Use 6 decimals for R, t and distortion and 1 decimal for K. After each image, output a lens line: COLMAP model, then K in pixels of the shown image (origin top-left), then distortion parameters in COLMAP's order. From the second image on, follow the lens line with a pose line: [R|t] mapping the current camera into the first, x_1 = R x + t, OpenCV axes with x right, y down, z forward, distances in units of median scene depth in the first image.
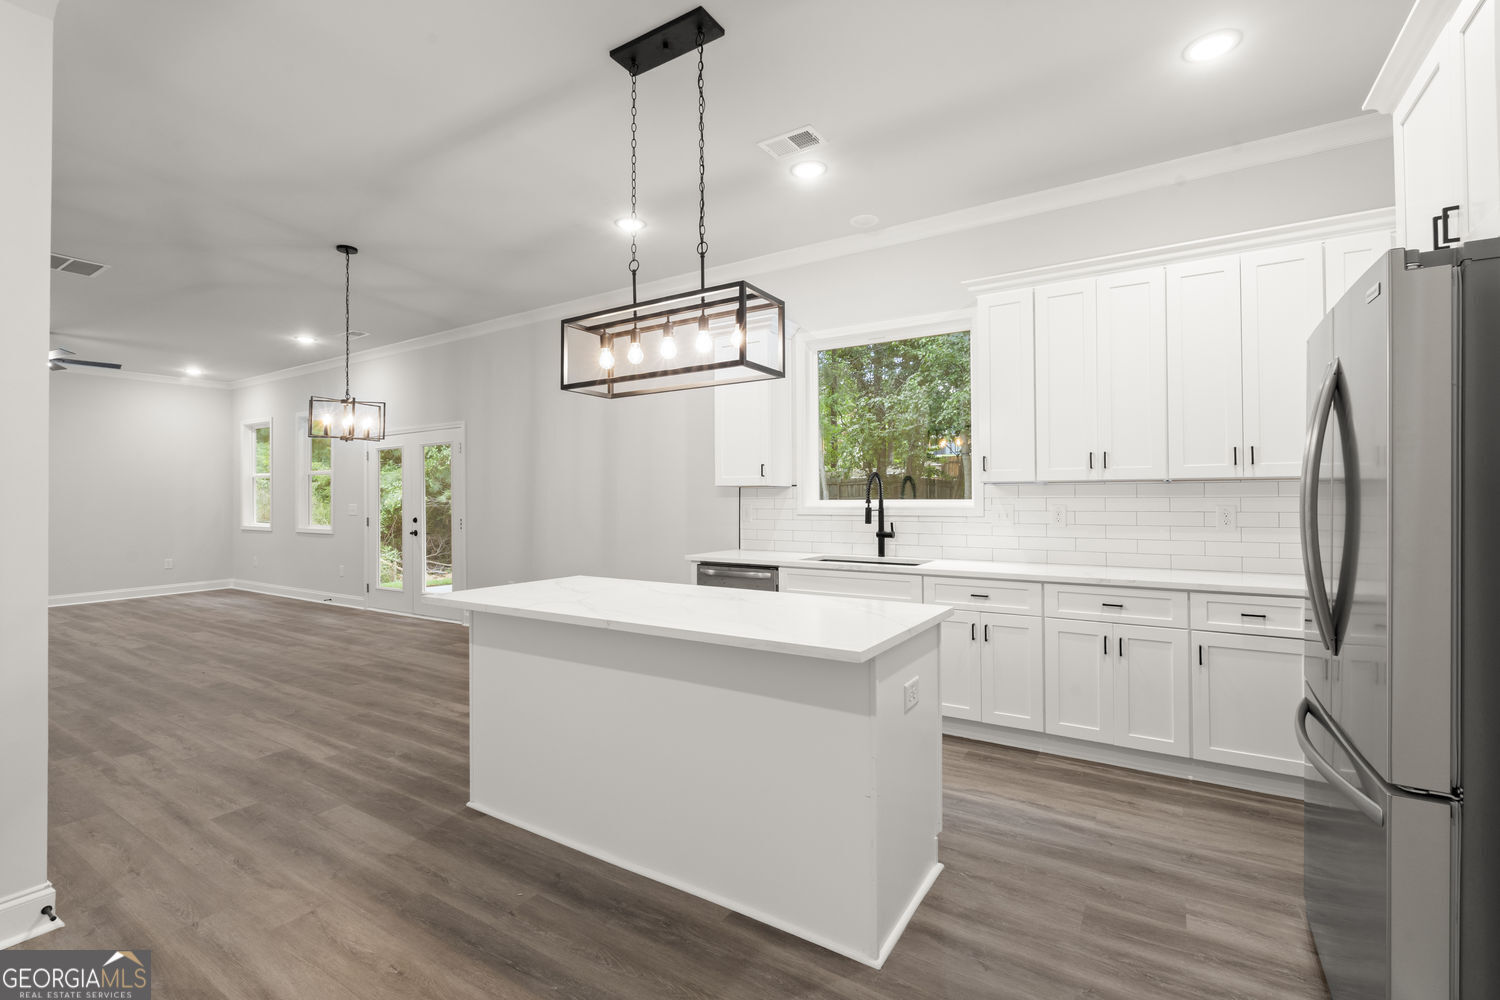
lens RADIAL K [[664.2, 0, 751.9], [0, 664.2, 488.7], [0, 0, 1]] dist [-0.006754, 0.001290]
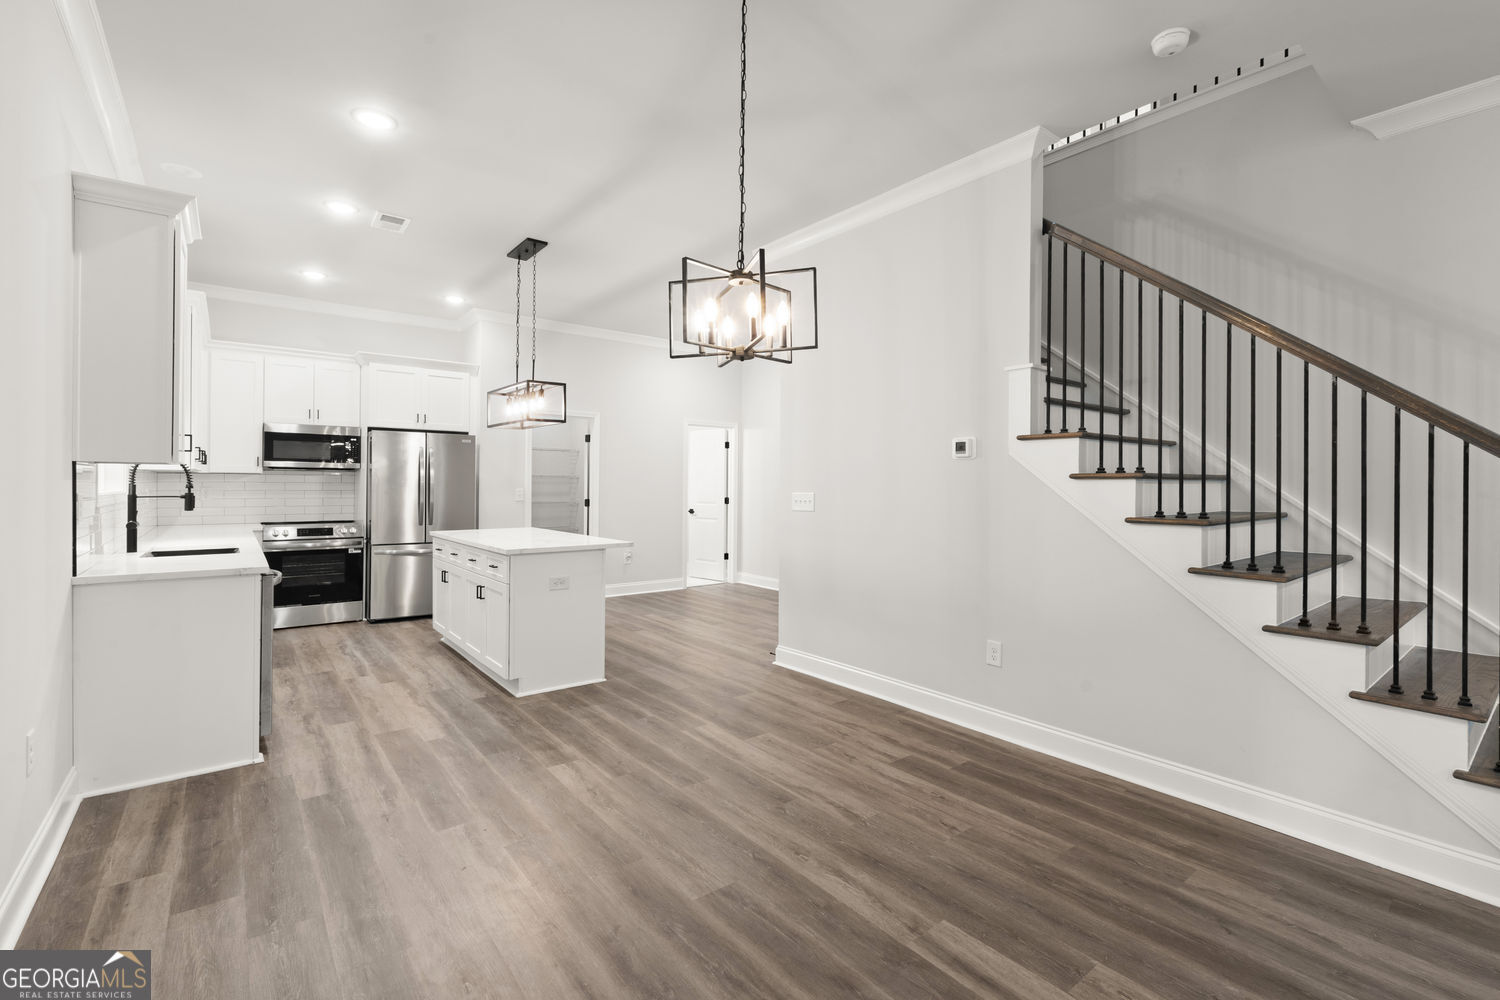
lens RADIAL K [[664.2, 0, 753.9], [0, 664.2, 476.1], [0, 0, 1]] dist [-0.006754, 0.001290]
pose [[-0.944569, 0.004304, 0.328284, -1.039709], [-0.005158, 0.999596, -0.027947, 0.032437], [-0.328272, -0.028091, -0.944165, 1.938648]]
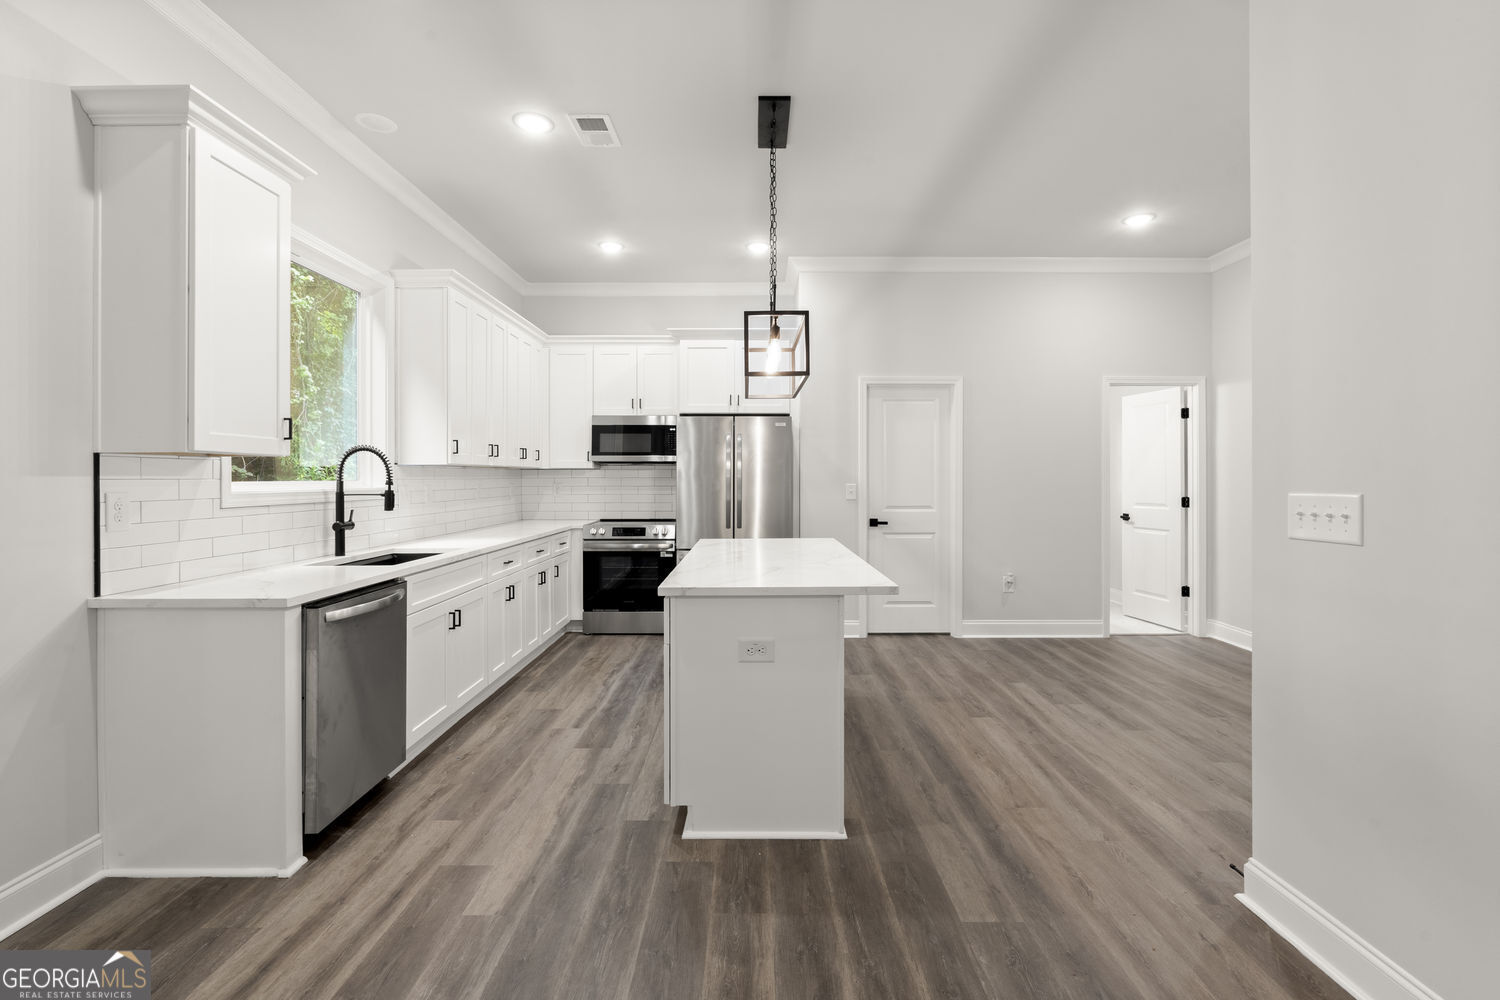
lens RADIAL K [[664.2, 0, 755.2], [0, 664.2, 473.5], [0, 0, 1]] dist [-0.006754, 0.001290]
pose [[-0.537470, 0.012284, 0.843194, -0.886708], [-0.007123, 0.999792, -0.019105, 0.024950], [-0.843253, -0.016275, -0.537270, 1.274529]]
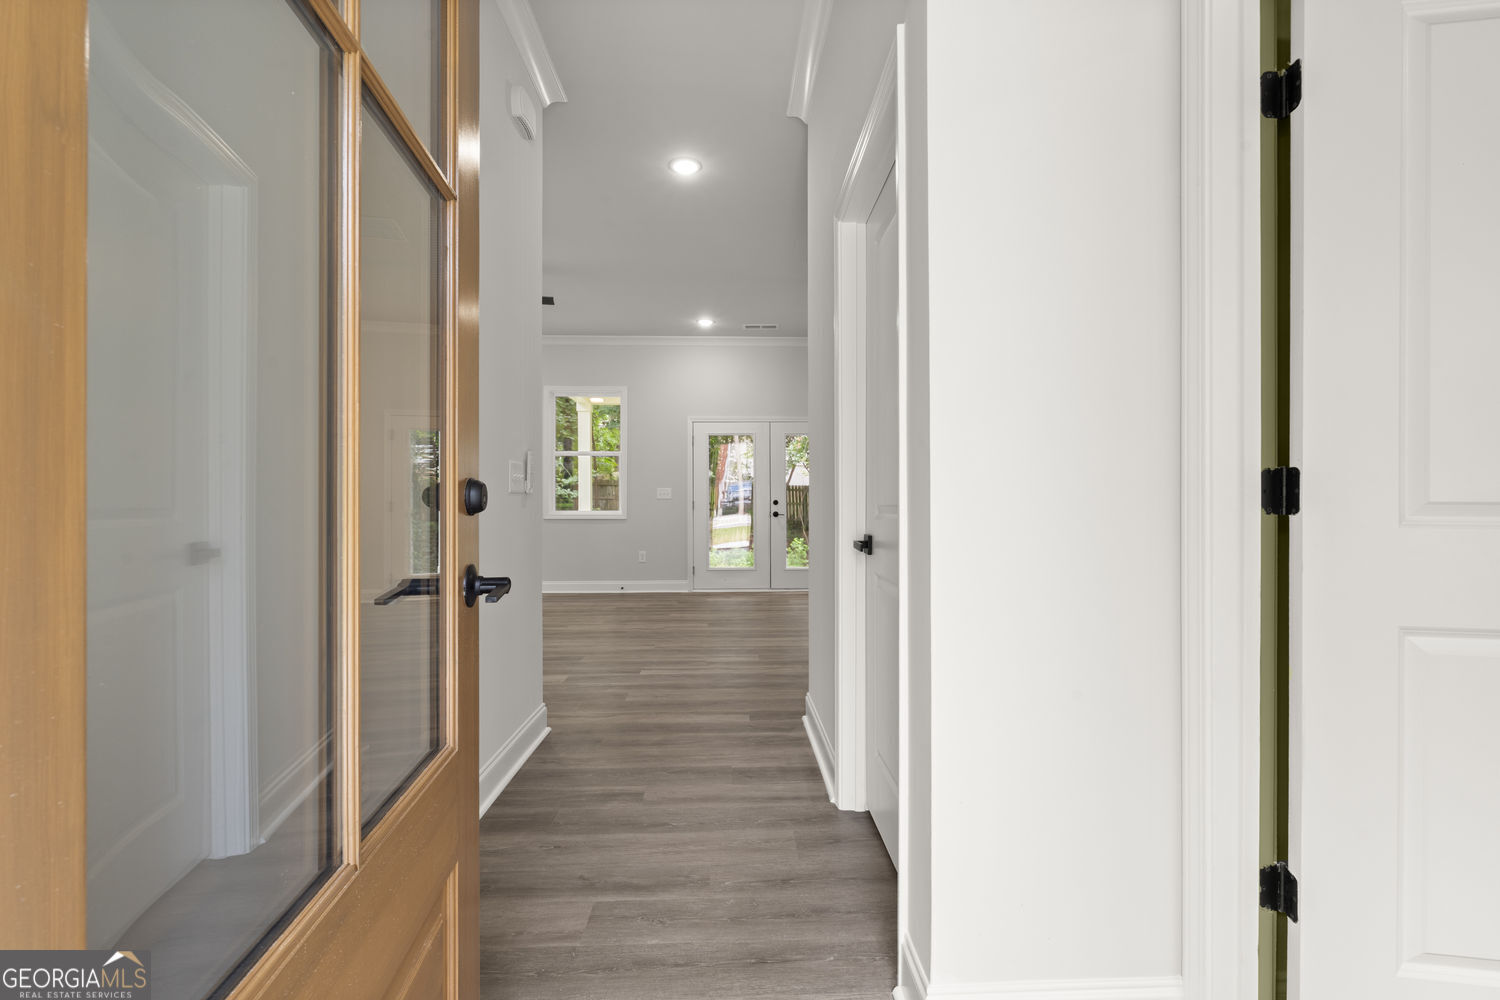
lens RADIAL K [[664.2, 0, 752.2], [0, 664.2, 496.0], [0, 0, 1]] dist [-0.006754, 0.001290]
pose [[0.823317, 0.004403, 0.567565, -2.451360], [-0.013180, 0.999849, 0.011362, 0.053083], [-0.567429, -0.016835, 0.823250, 0.260349]]
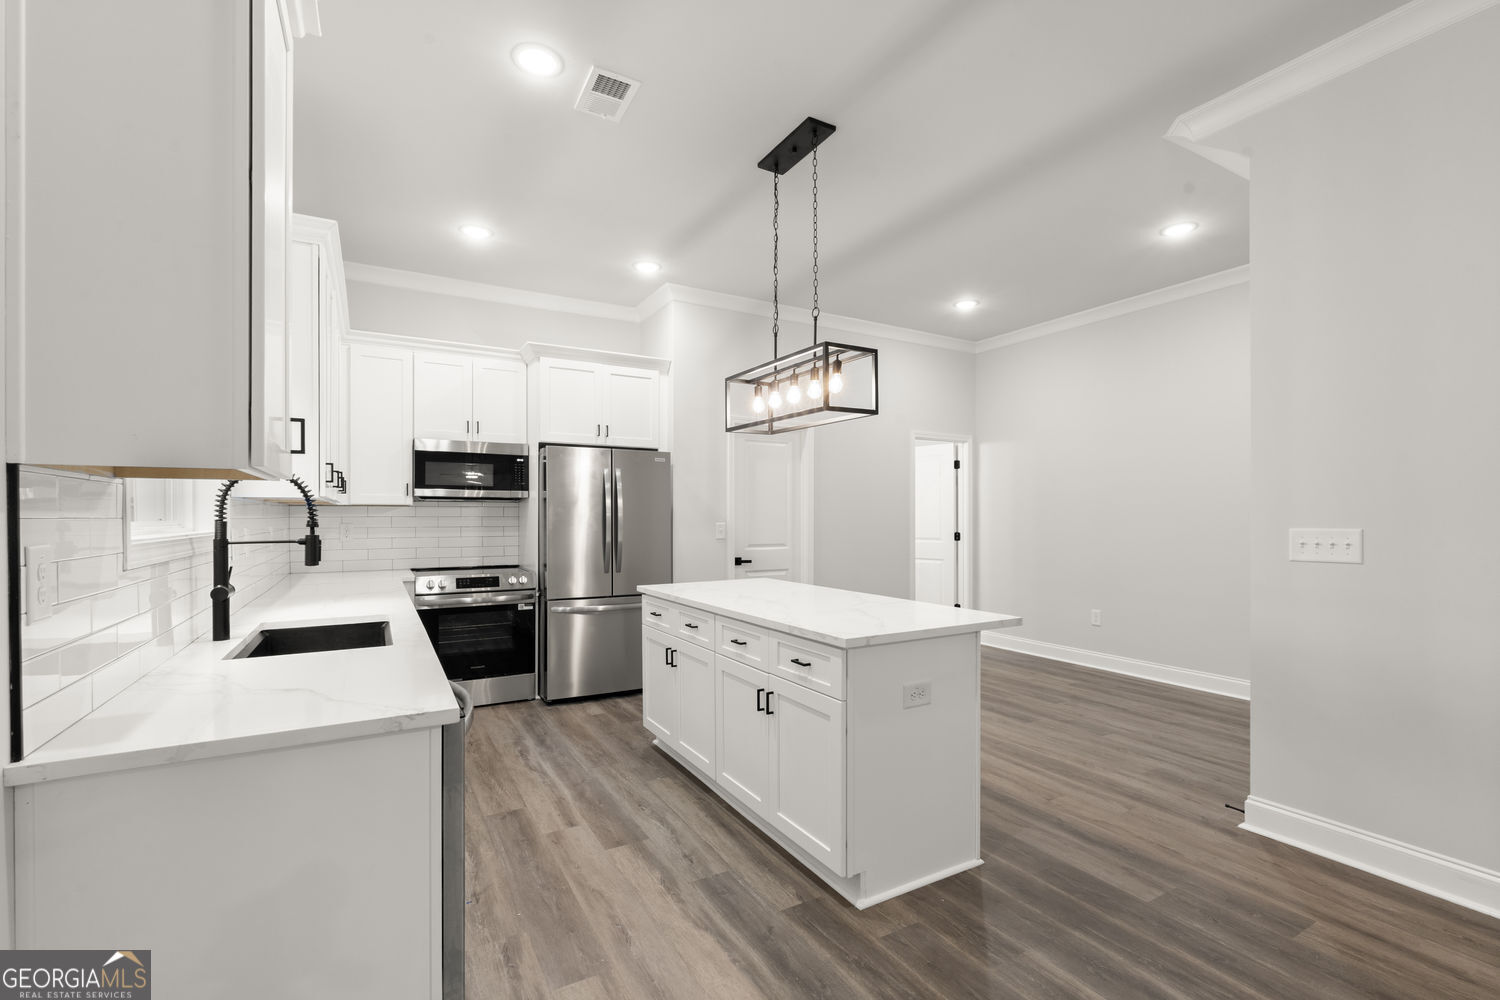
lens RADIAL K [[664.2, 0, 753.9], [0, 664.2, 510.0], [0, 0, 1]] dist [-0.006754, 0.001290]
pose [[-0.886239, 0.010487, 0.463110, -0.467912], [-0.000833, 0.999706, -0.024233, 0.025207], [-0.463228, -0.021862, -0.885970, 1.578300]]
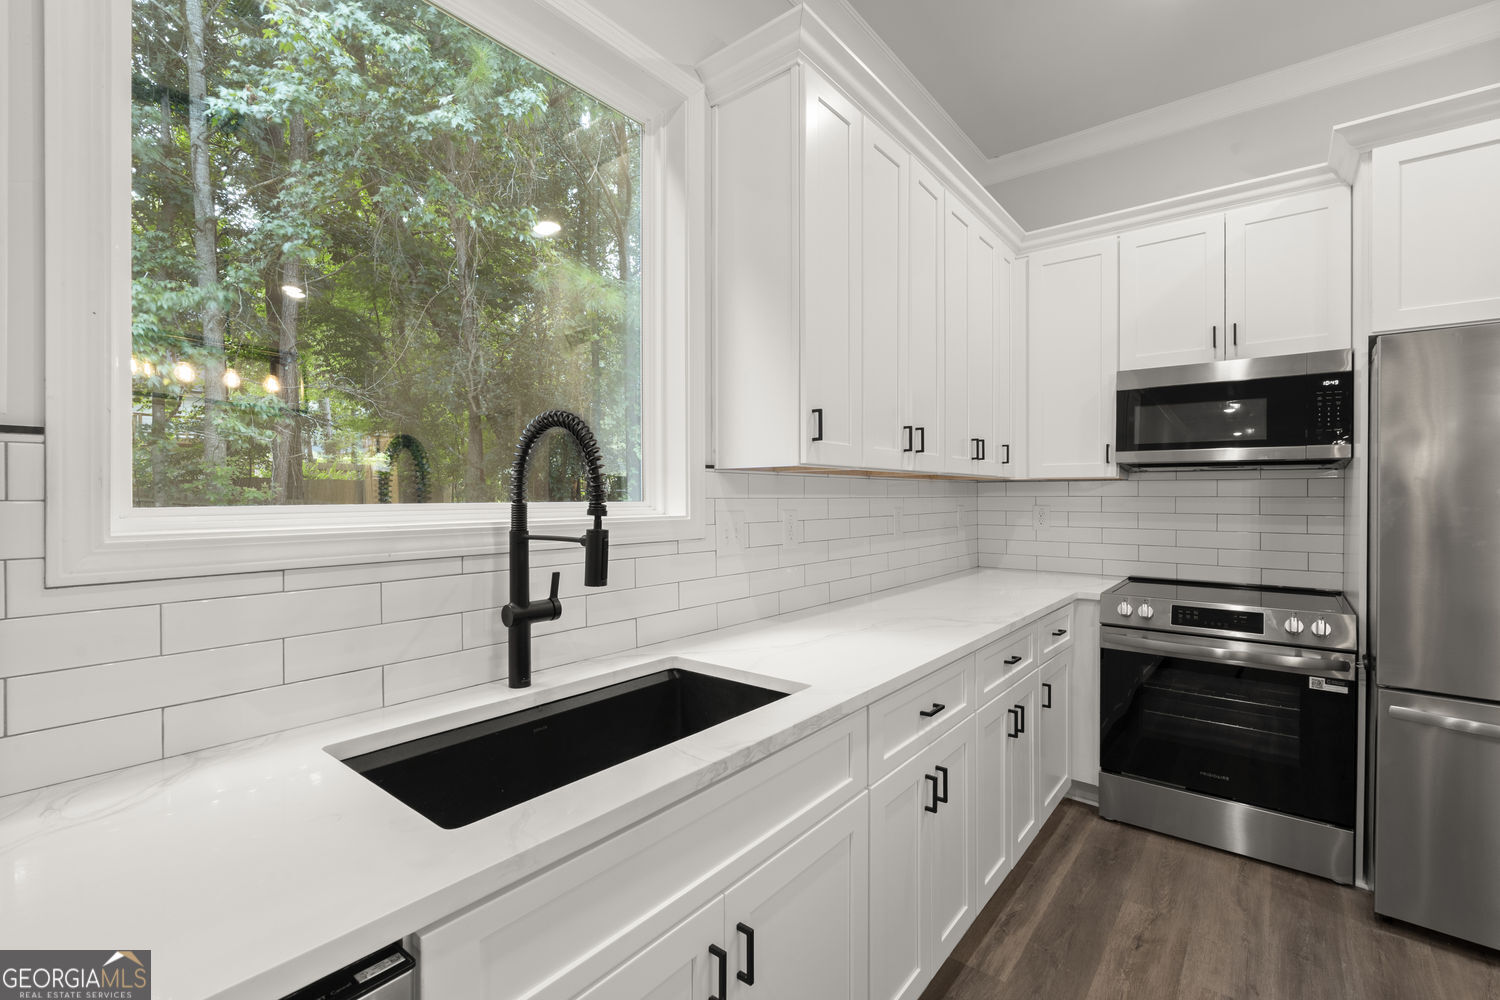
lens RADIAL K [[664.2, 0, 756.7], [0, 664.2, 495.6], [0, 0, 1]] dist [-0.006754, 0.001290]
pose [[0.105561, 0.005049, 0.994400, -0.130928], [-0.016256, 0.999862, -0.003351, 0.016091], [-0.994280, -0.015811, 0.105628, 1.083411]]
